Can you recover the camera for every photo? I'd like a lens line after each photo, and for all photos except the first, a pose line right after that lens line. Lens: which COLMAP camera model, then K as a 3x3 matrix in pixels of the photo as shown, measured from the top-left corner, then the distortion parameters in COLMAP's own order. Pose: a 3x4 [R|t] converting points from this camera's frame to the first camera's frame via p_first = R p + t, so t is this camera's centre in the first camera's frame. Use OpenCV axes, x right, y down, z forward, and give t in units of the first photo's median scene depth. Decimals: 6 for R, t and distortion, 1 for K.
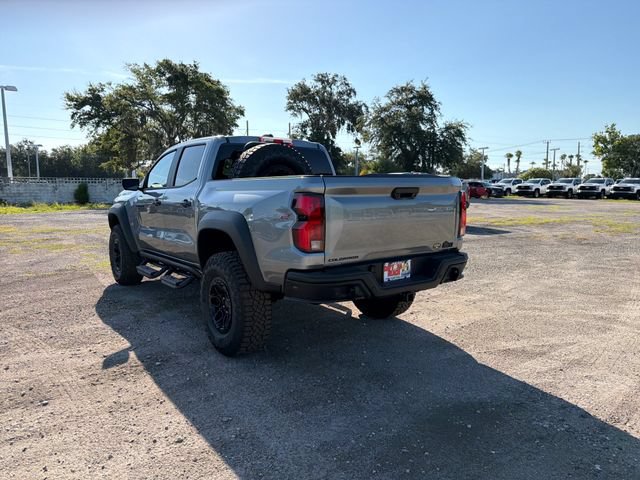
lens RADIAL K [[452.0, 0, 313.3], [0, 452.0, 245.5], [0, 0, 1]] dist [0.050472, -0.066557]
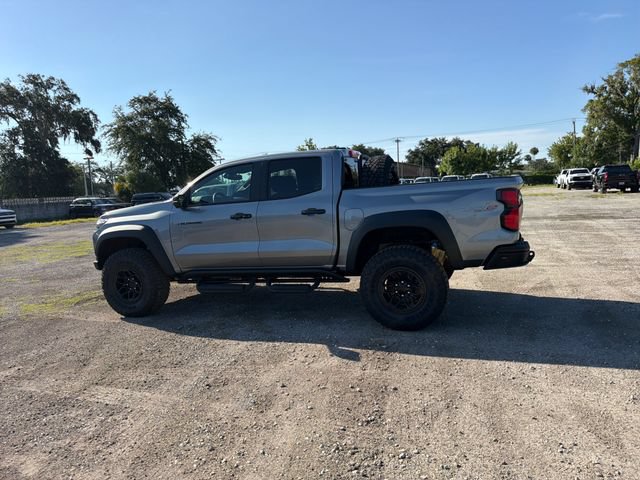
lens RADIAL K [[452.0, 0, 314.8], [0, 452.0, 243.3], [0, 0, 1]] dist [0.050472, -0.066557]
pose [[0.824766, -0.114020, 0.553860, -0.109429], [0.129335, 0.991534, 0.011525, -0.003634], [-0.550485, 0.062128, 0.832530, 0.012961]]
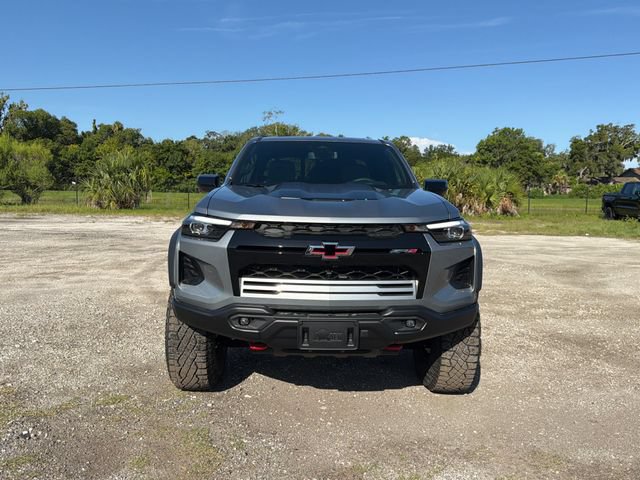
lens RADIAL K [[548.3, 0, 317.3], [0, 548.3, 239.0], [0, 0, 1]] dist [0.015583, -0.011679]
pose [[-0.817016, -0.061885, 0.573285, -0.123019], [0.060231, 0.979626, 0.191586, -0.034376], [-0.573461, 0.191058, -0.796642, 0.271664]]
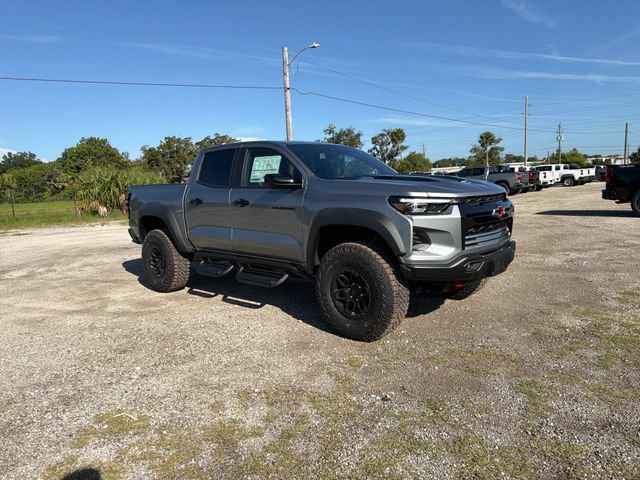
lens RADIAL K [[452.0, 0, 316.6], [0, 452.0, 245.5], [0, 0, 1]] dist [0.050472, -0.066557]
pose [[-0.980963, 0.073824, -0.179616, -0.006291], [0.025454, 0.965824, 0.257945, -0.039636], [0.192520, 0.248462, -0.949317, 0.309900]]
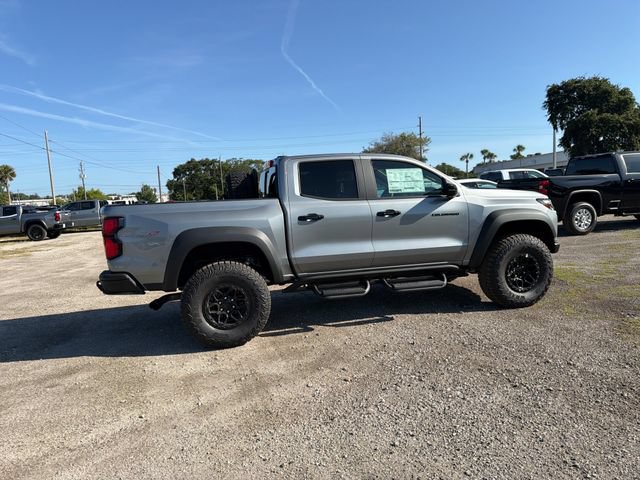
lens RADIAL K [[452.0, 0, 318.6], [0, 452.0, 244.2], [0, 0, 1]] dist [0.050472, -0.066557]
pose [[-0.371632, 0.124426, -0.920004, 0.124699], [-0.058273, 0.985898, 0.156877, -0.028340], [0.926550, 0.111911, -0.359140, 0.202125]]
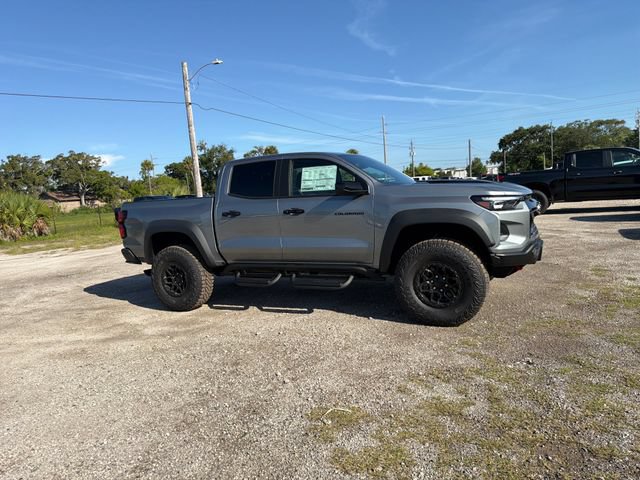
lens RADIAL K [[452.0, 0, 316.8], [0, 452.0, 244.5], [0, 0, 1]] dist [0.050472, -0.066557]
pose [[-0.885929, 0.128190, -0.445754, 0.048595], [0.025566, 0.973084, 0.229027, -0.039577], [0.463115, 0.191506, -0.865361, 0.299732]]
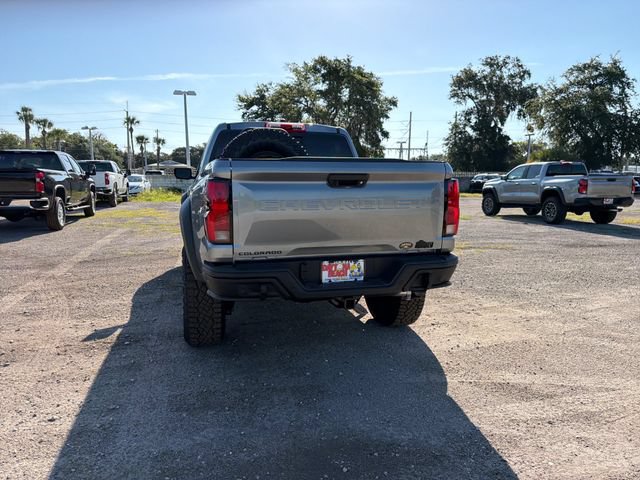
lens RADIAL K [[452.0, 0, 312.5], [0, 452.0, 241.9], [0, 0, 1]] dist [0.050472, -0.066557]
pose [[0.936334, 0.052453, -0.347171, 0.040802], [-0.049616, 0.998623, 0.017060, -0.001090], [0.347587, 0.001251, 0.937647, 0.017037]]
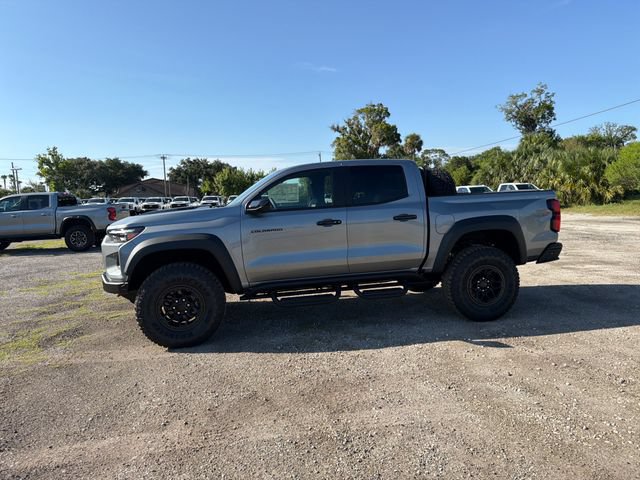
lens RADIAL K [[452.0, 0, 317.1], [0, 452.0, 239.4], [0, 0, 1]] dist [0.050472, -0.066557]
pose [[0.422665, -0.095496, 0.901240, -0.172932], [0.147590, 0.988411, 0.035516, -0.013648], [-0.894187, 0.118003, 0.431861, 0.088935]]
